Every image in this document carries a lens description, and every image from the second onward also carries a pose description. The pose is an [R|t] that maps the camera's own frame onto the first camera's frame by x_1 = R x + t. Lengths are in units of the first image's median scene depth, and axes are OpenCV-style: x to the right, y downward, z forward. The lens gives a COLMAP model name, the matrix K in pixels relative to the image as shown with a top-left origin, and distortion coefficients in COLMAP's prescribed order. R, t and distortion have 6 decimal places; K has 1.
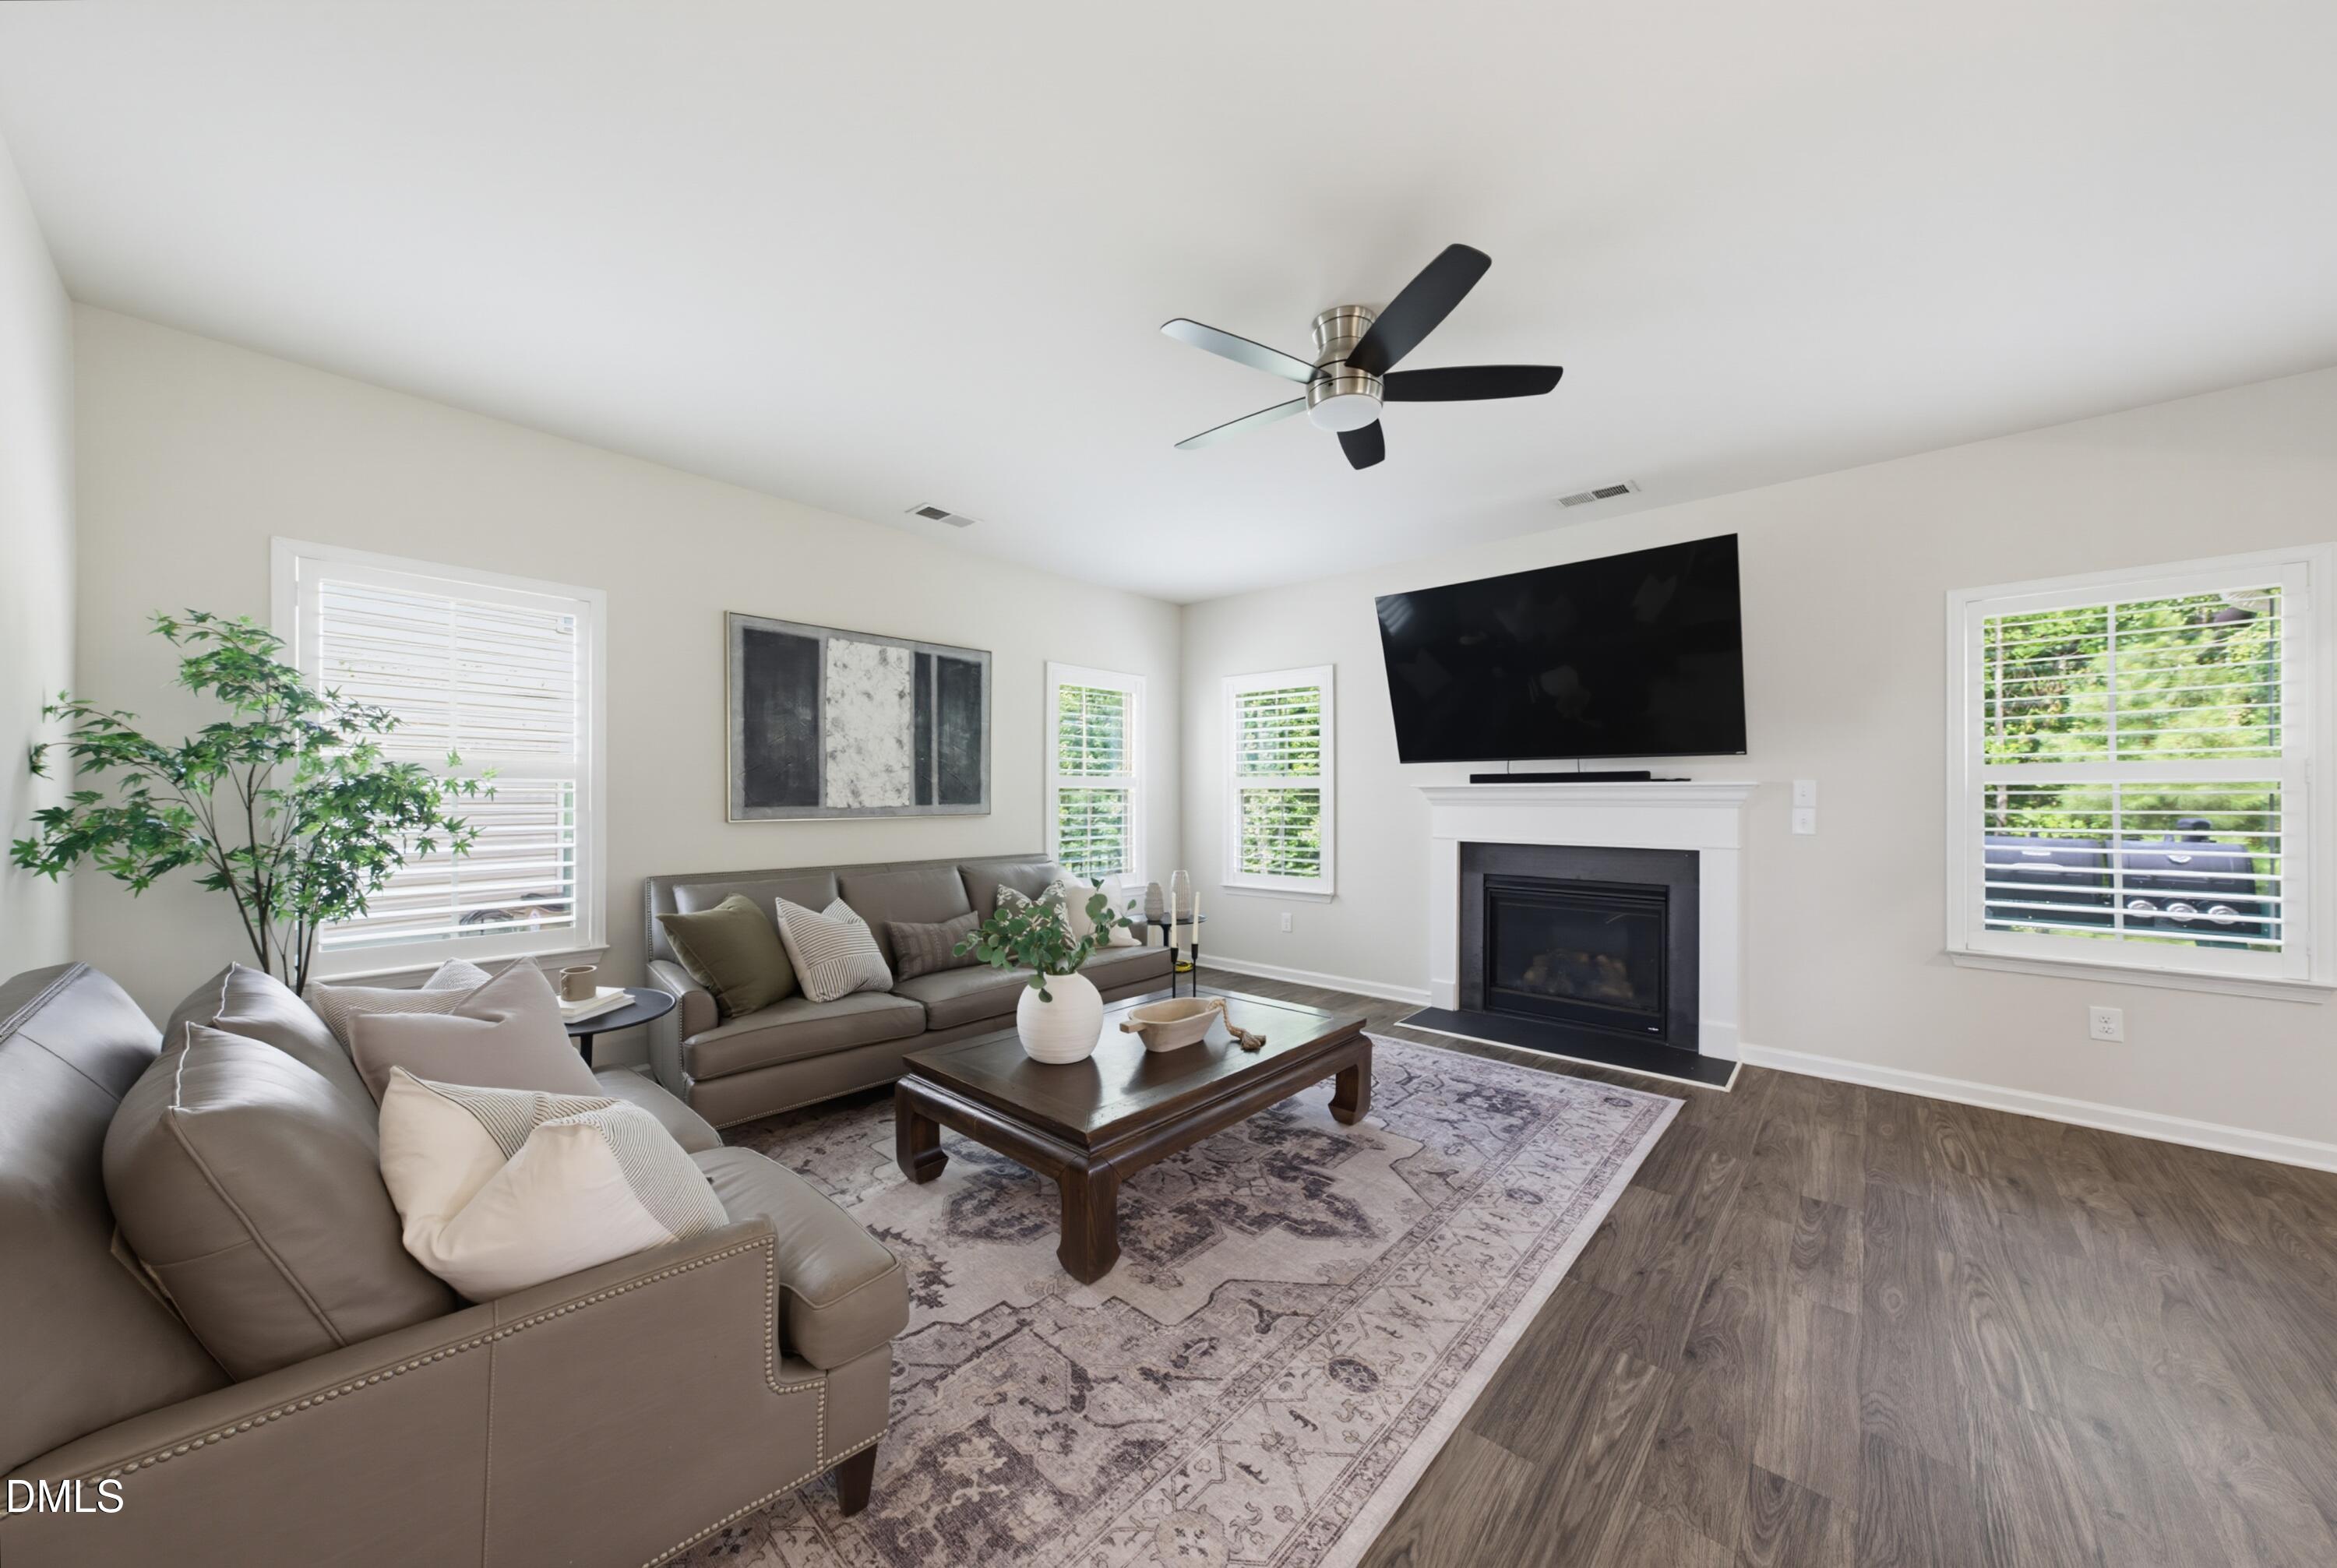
lens RADIAL K [[787.1, 0, 1178.8], [0, 787.1, 797.4], [0, 0, 1]] dist [0.012687, 0.000199]
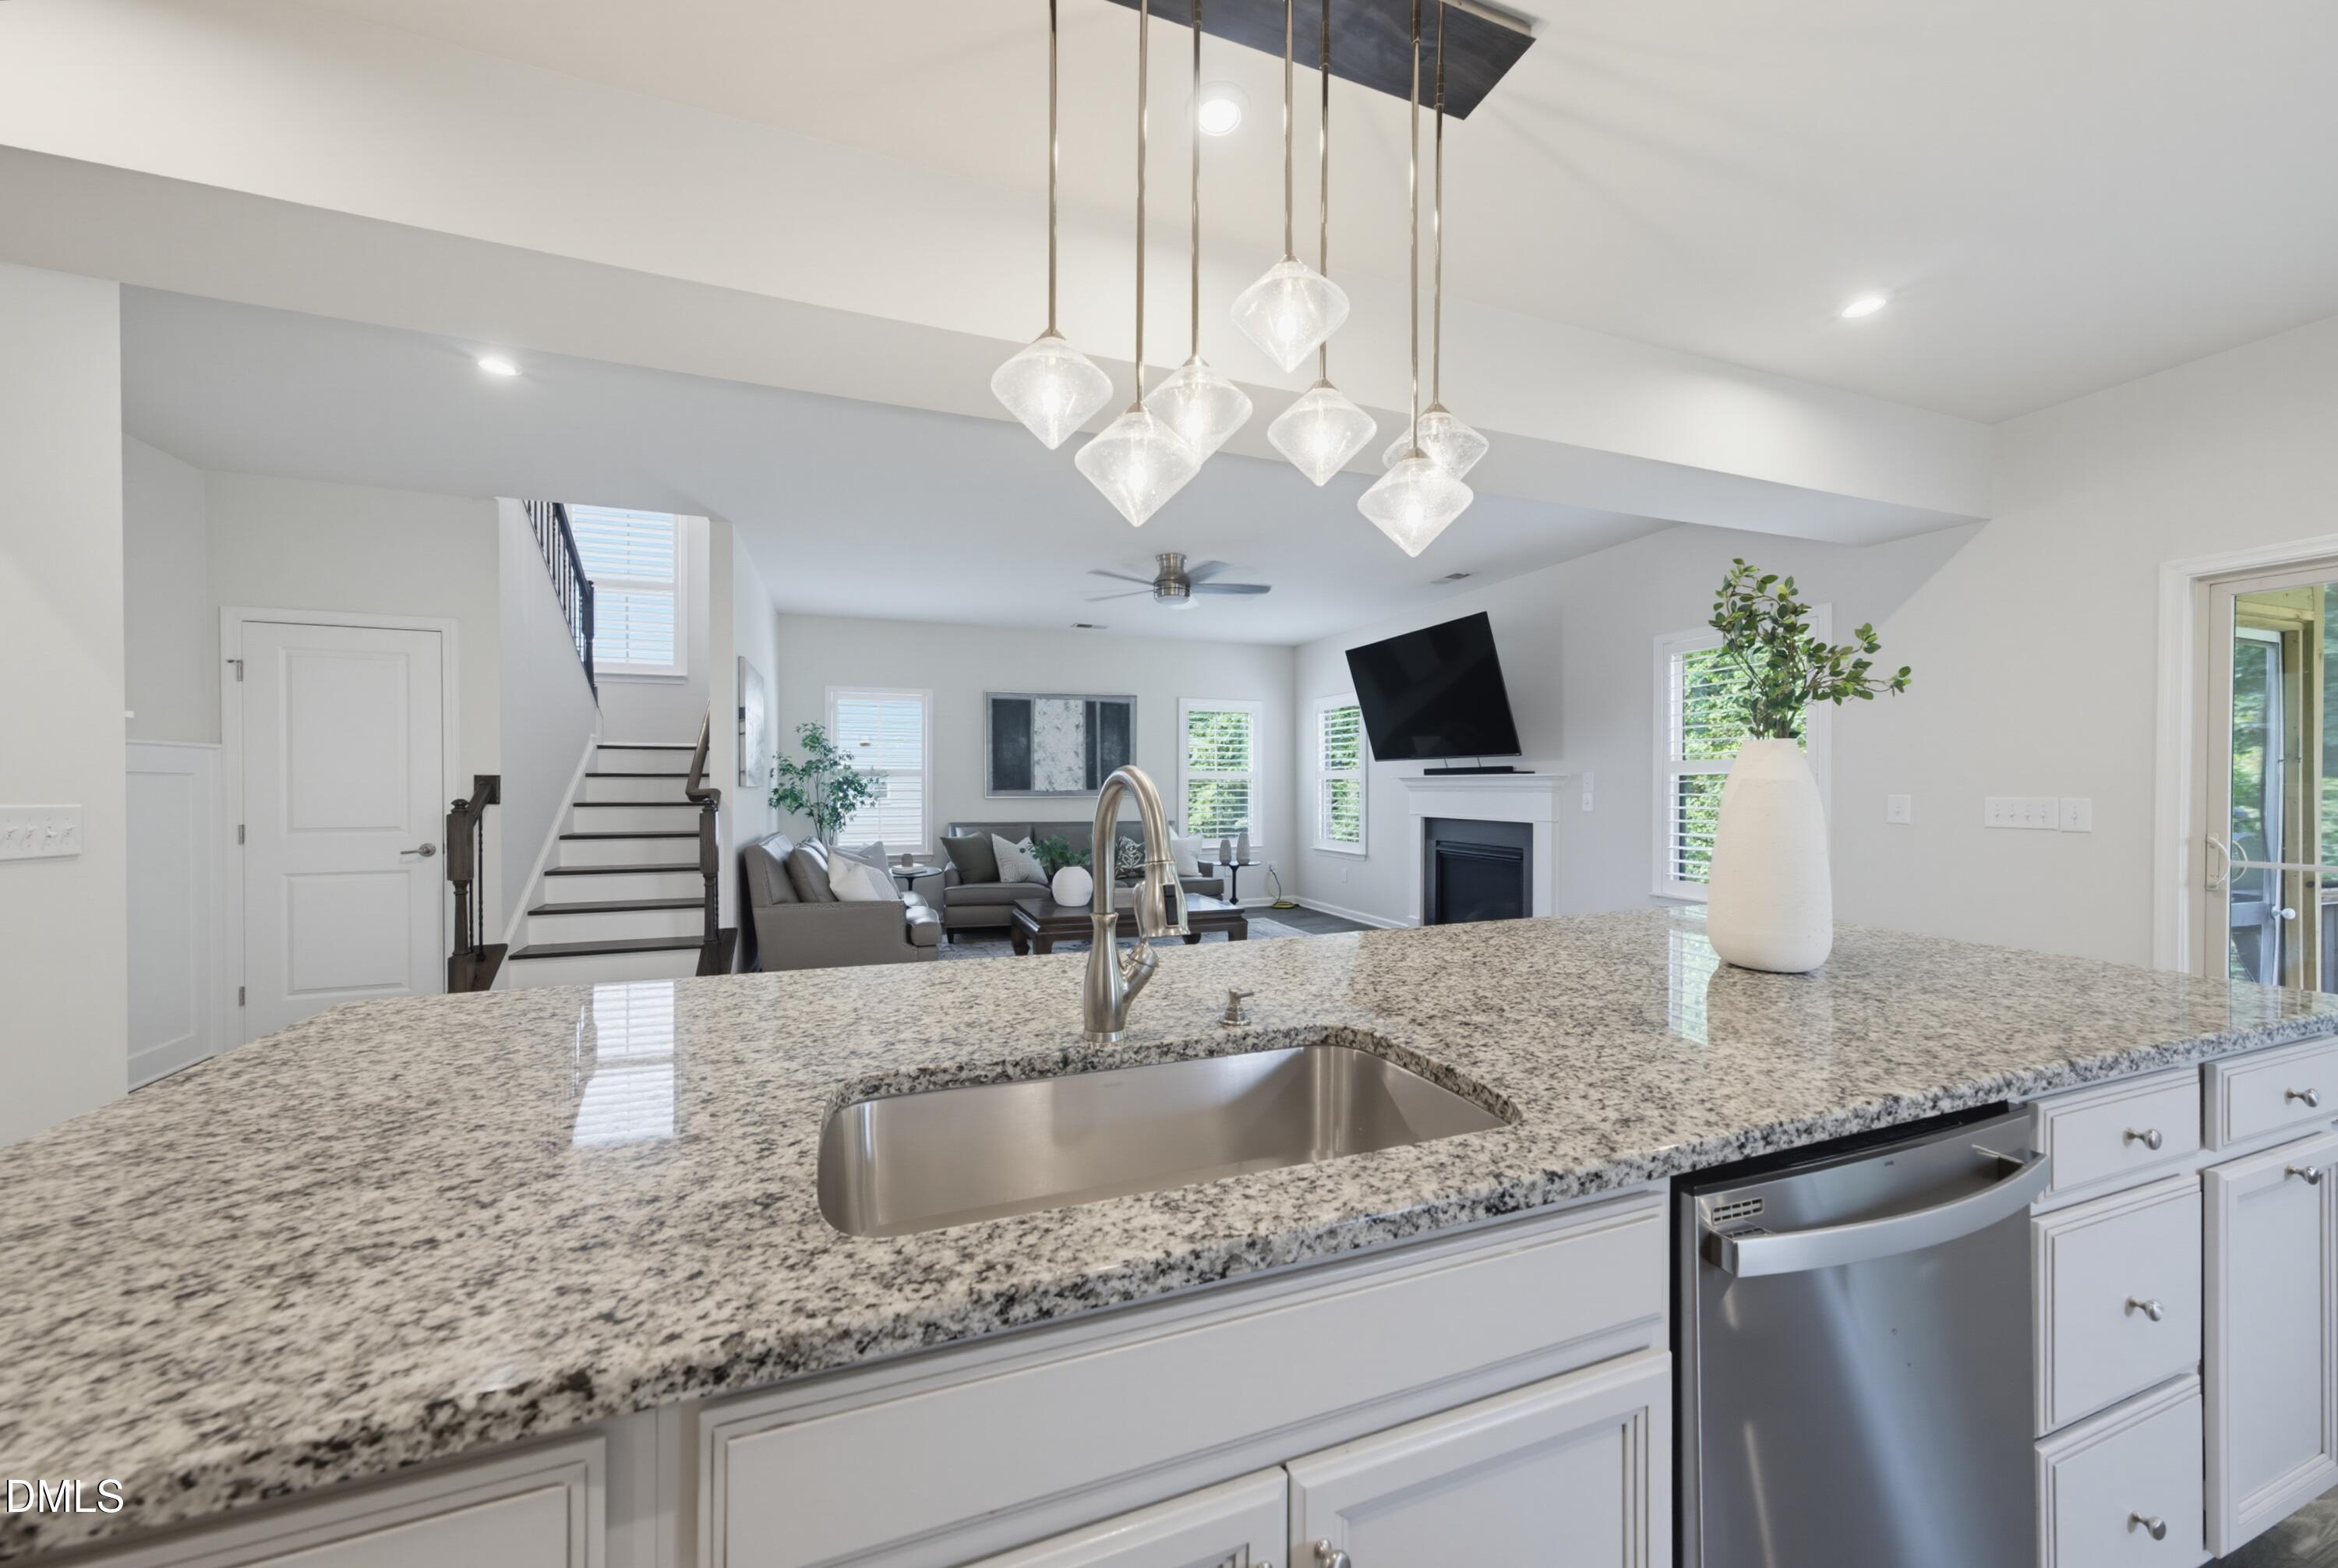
lens RADIAL K [[787.5, 0, 1149.4], [0, 787.5, 785.4], [0, 0, 1]] dist [0.012687, 0.000199]
pose [[0.879121, -0.000420, -0.476599, 0.705808], [0.000207, 1.000000, -0.000500, 0.001660], [0.476599, 0.000341, 0.879121, -0.526103]]
